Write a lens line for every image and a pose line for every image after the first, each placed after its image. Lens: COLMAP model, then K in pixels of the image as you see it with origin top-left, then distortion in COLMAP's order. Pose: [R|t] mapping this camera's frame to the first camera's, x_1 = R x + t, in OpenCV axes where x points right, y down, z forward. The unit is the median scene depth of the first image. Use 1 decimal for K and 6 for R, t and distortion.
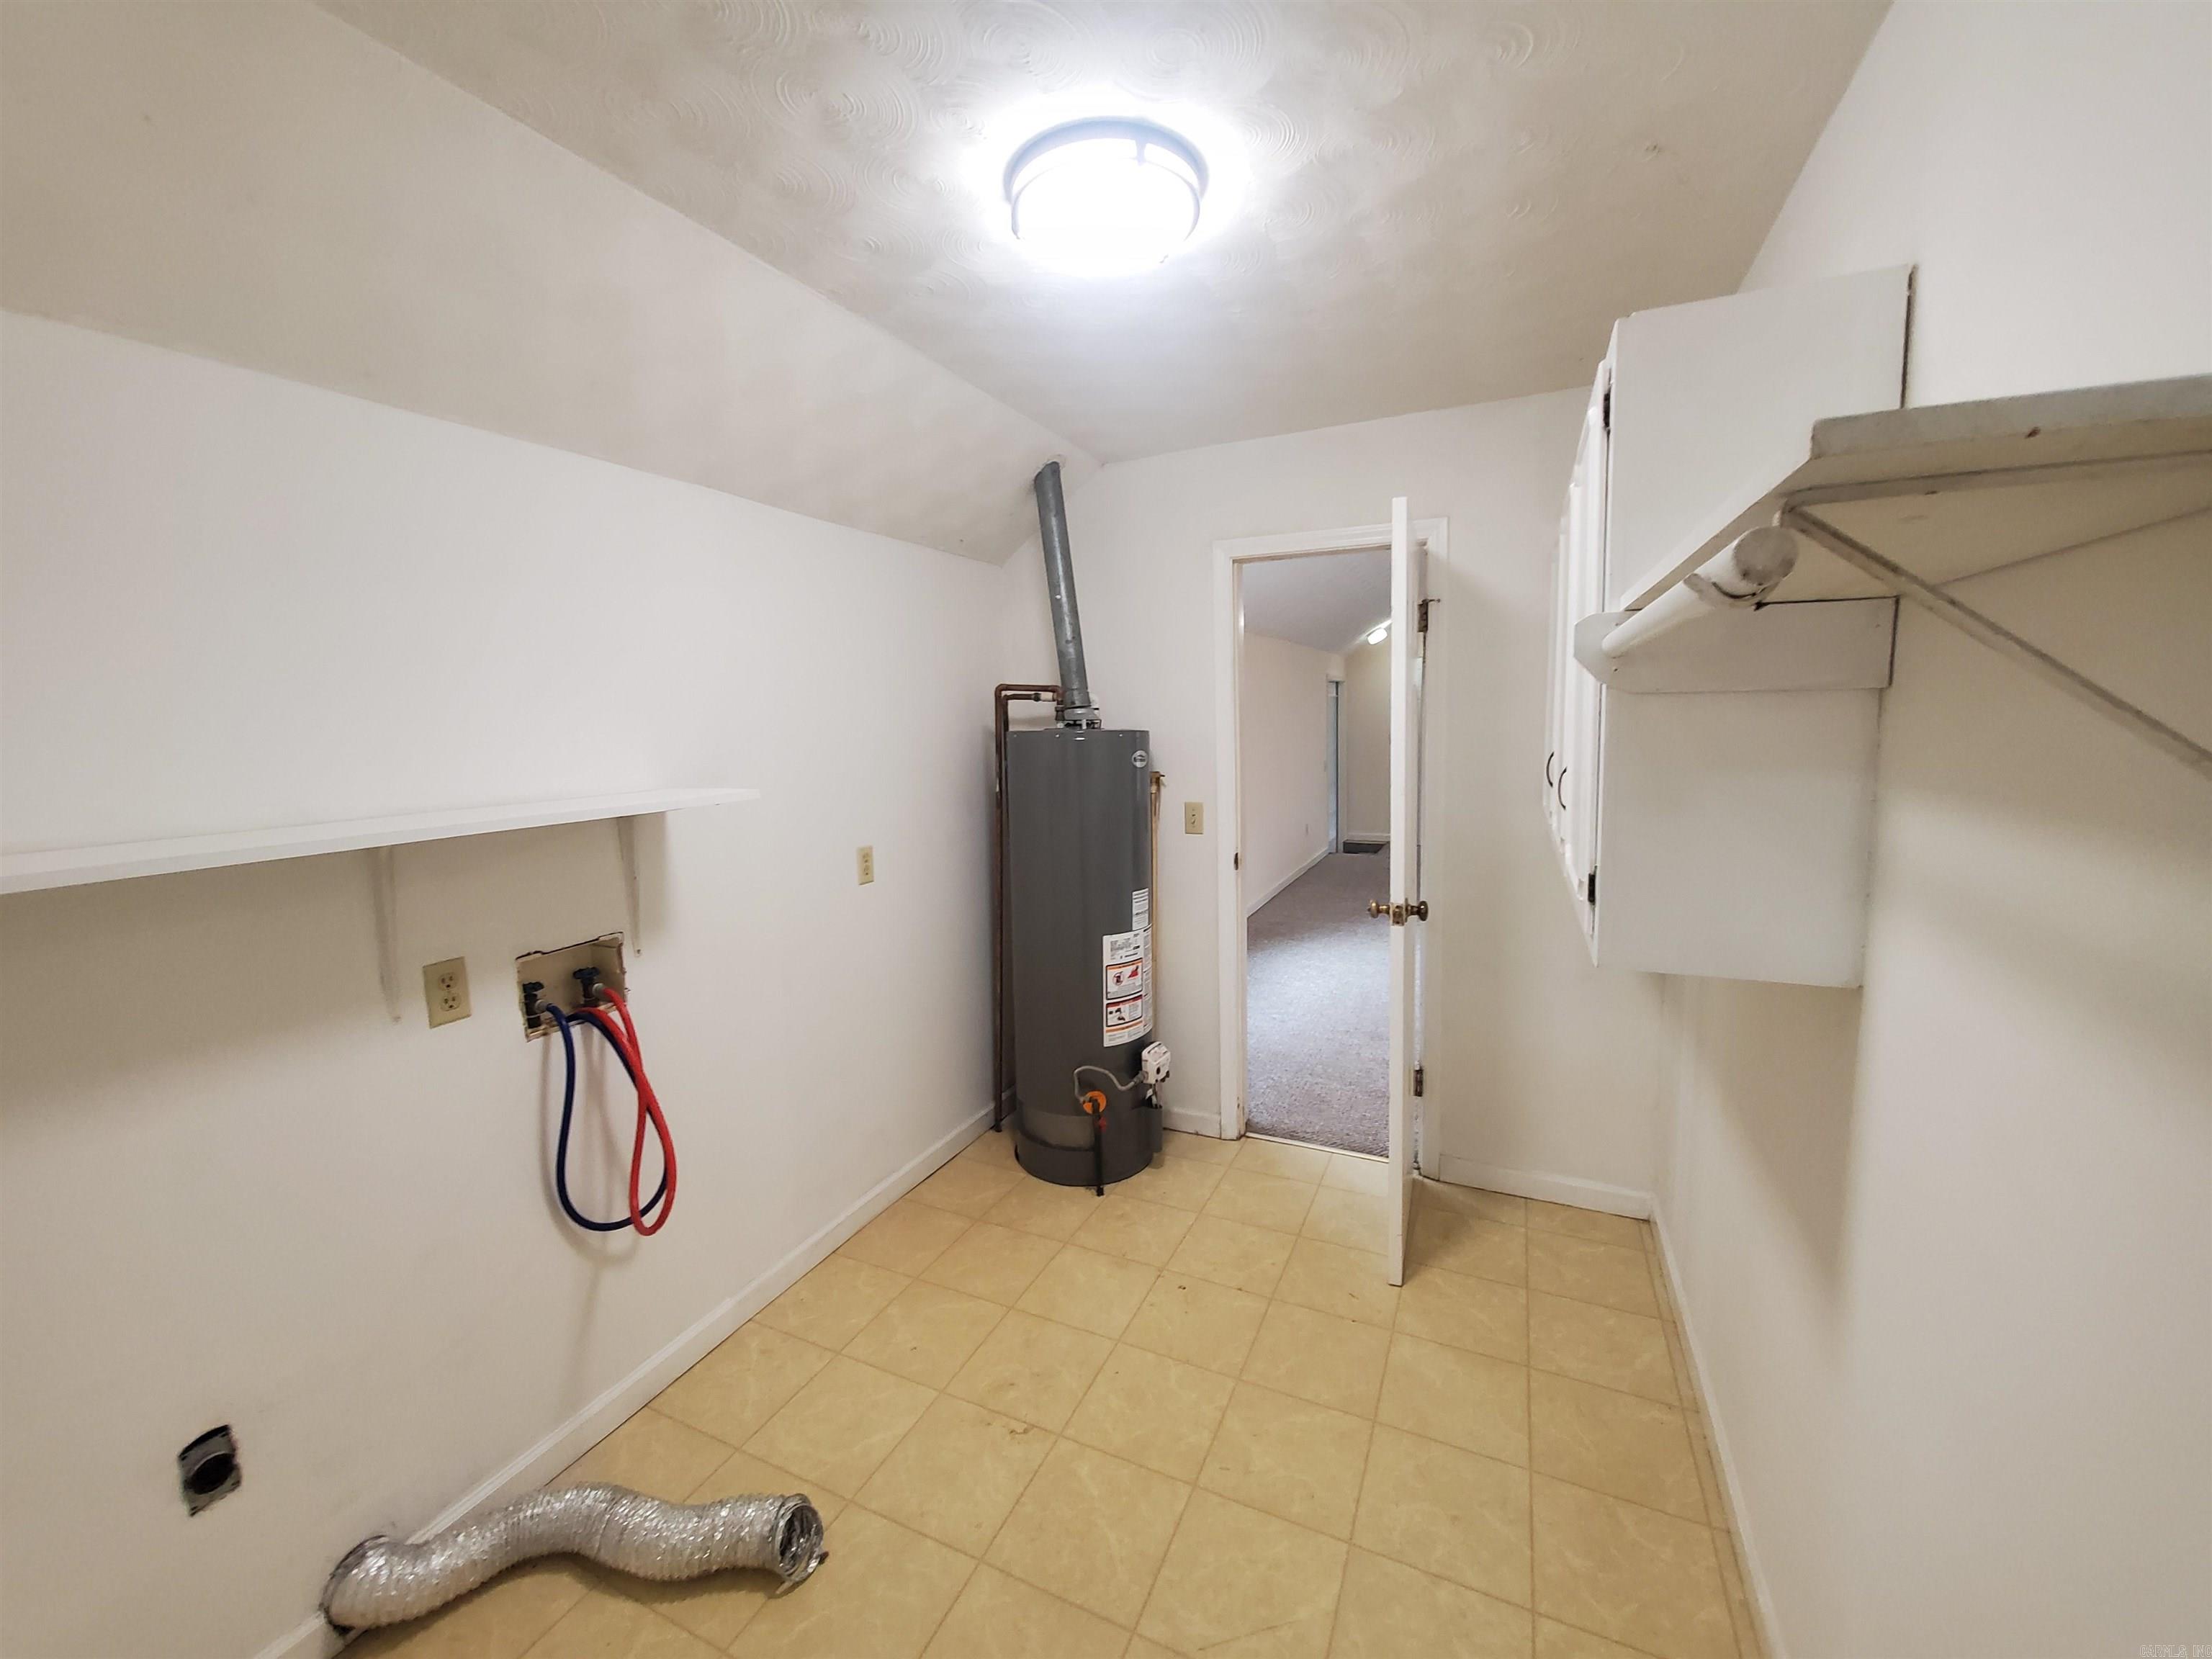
lens RADIAL K [[876.1, 0, 1116.9], [0, 876.1, 827.1], [0, 0, 1]] dist [-0.003209, 0.000422]
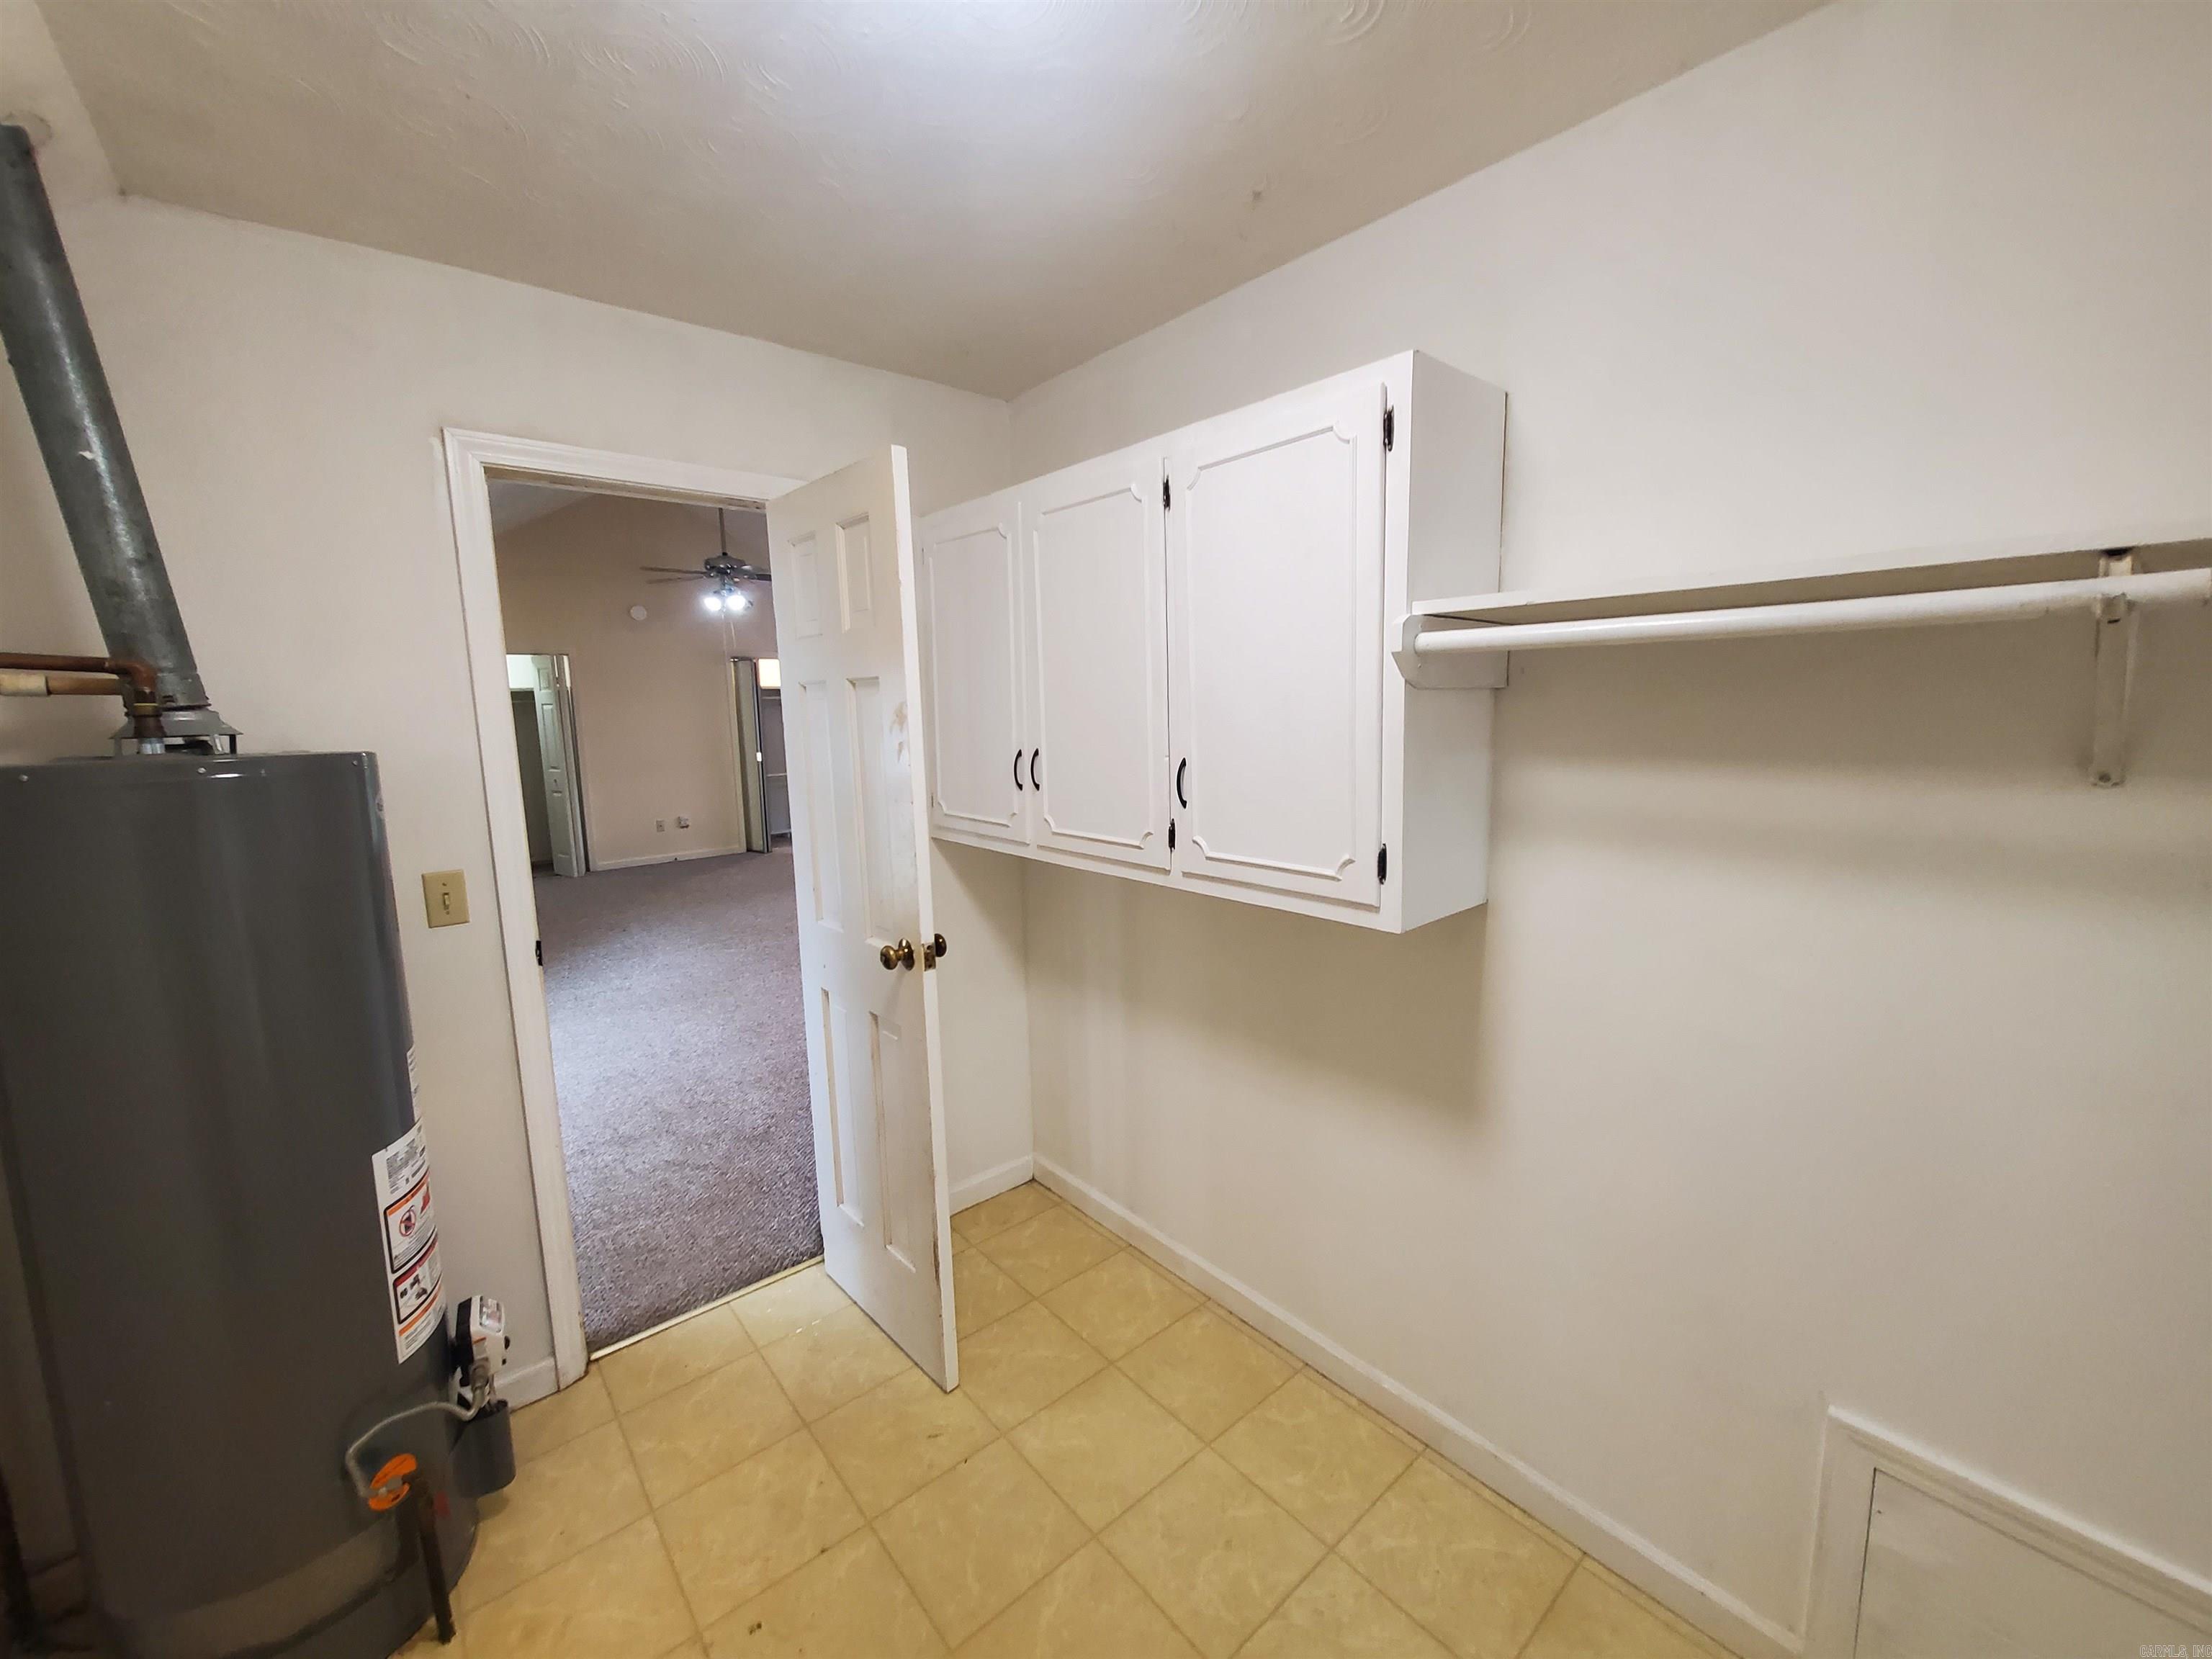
lens RADIAL K [[876.1, 0, 1120.3], [0, 876.1, 819.3], [0, 0, 1]] dist [-0.003209, 0.000422]
pose [[0.420827, -0.109710, 0.900482, -0.264276], [0.128372, 0.989872, 0.060609, -0.043538], [-0.898012, 0.090091, 0.430649, 0.369741]]
